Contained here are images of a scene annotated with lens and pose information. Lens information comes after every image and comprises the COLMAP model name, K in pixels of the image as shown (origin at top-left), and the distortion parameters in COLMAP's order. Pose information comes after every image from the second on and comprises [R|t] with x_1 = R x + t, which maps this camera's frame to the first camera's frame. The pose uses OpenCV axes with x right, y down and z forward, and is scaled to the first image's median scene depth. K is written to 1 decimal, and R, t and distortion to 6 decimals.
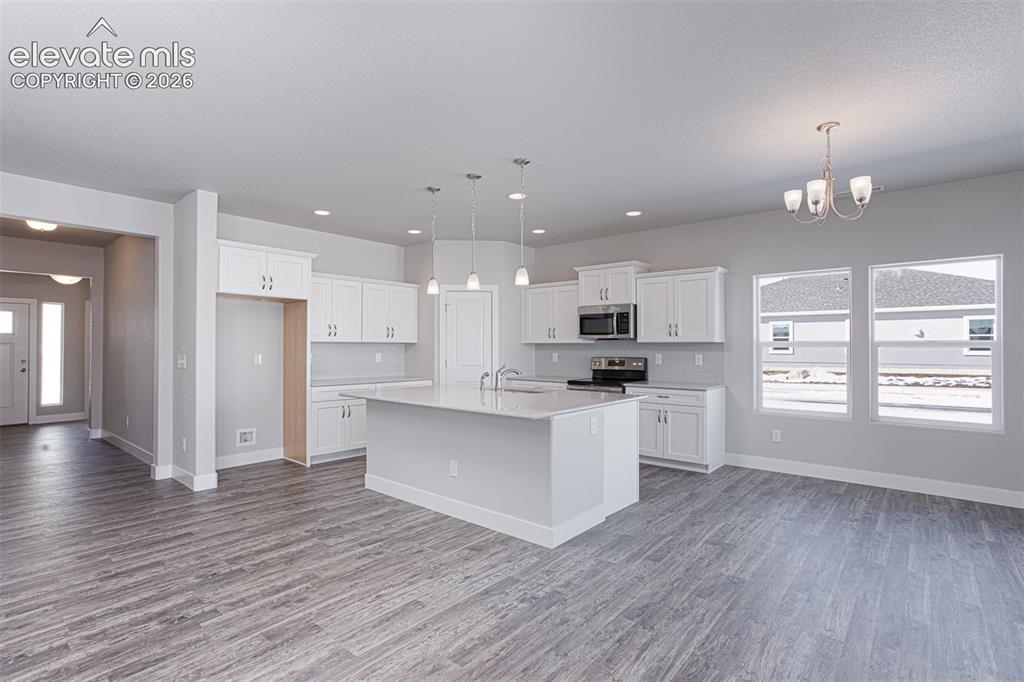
lens RADIAL K [[497.7, 0, 506.7], [0, 497.7, 342.0], [0, 0, 1]] dist [-0.018564, 0.003933]
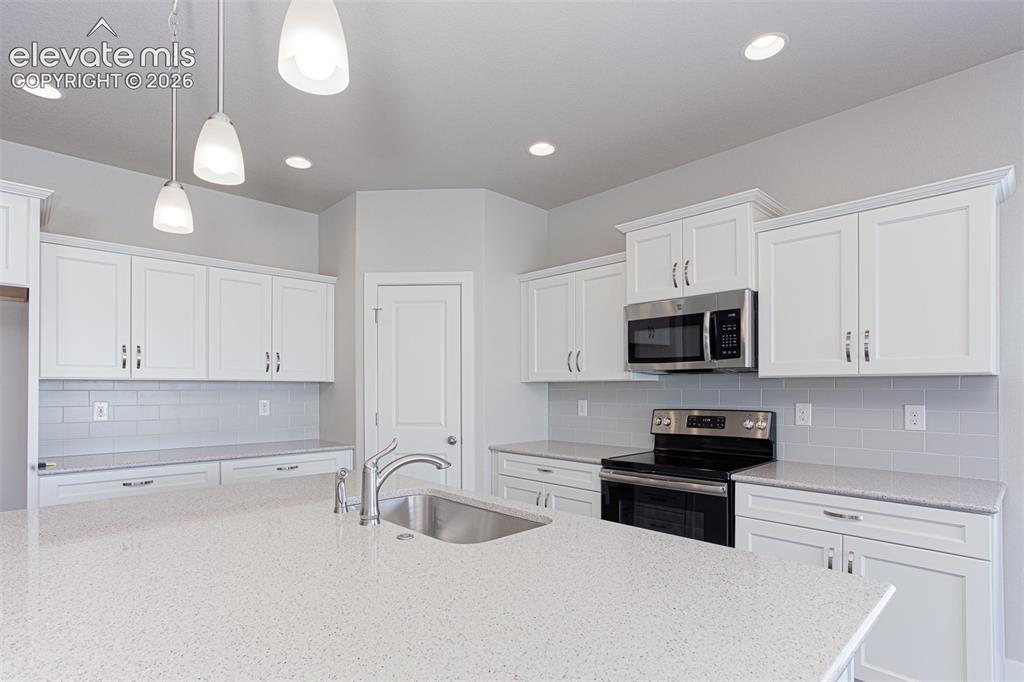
lens RADIAL K [[497.7, 0, 513.8], [0, 497.7, 394.4], [0, 0, 1]] dist [-0.018564, 0.003933]
pose [[0.995643, -0.000935, -0.093247, 0.082627], [0.002852, 0.999787, 0.020423, 0.006129], [0.093208, -0.020600, 0.995434, 0.516445]]
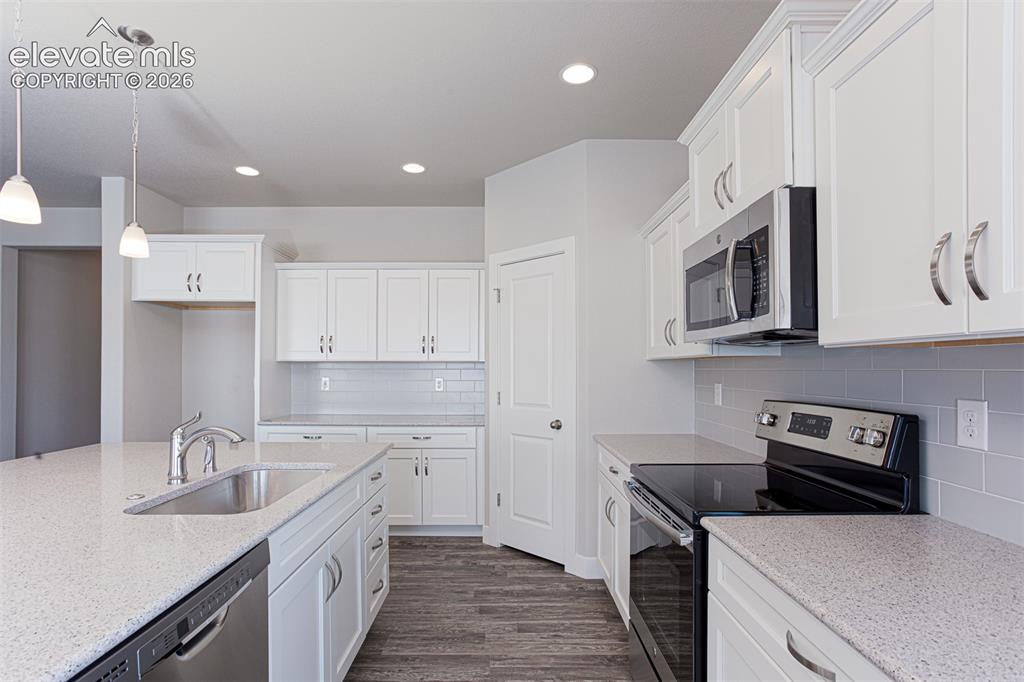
lens RADIAL K [[497.7, 0, 513.2], [0, 497.7, 367.4], [0, 0, 1]] dist [-0.018564, 0.003933]
pose [[0.670056, -0.002150, -0.742308, 0.323700], [0.007503, 0.999964, 0.003877, 0.008008], [0.742273, -0.008167, 0.670048, 0.703085]]
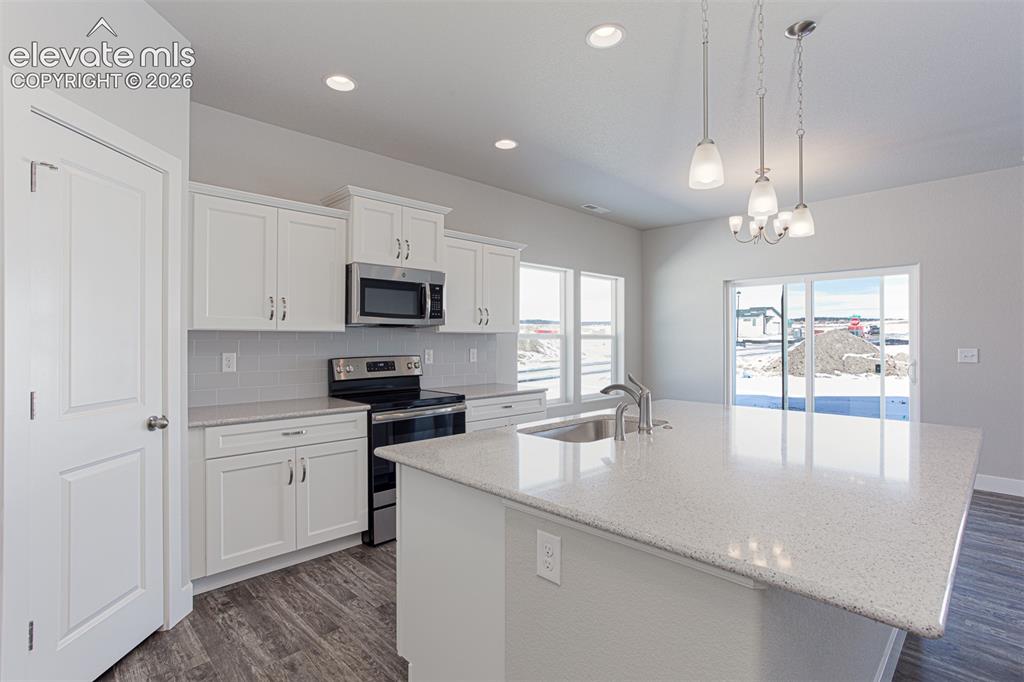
lens RADIAL K [[497.7, 0, 506.9], [0, 497.7, 336.2], [0, 0, 1]] dist [-0.018564, 0.003933]
pose [[0.090844, 0.002089, 0.995863, -0.369080], [-0.012691, 0.999919, -0.000940, 0.005641], [-0.995784, -0.012553, 0.090863, 0.813400]]
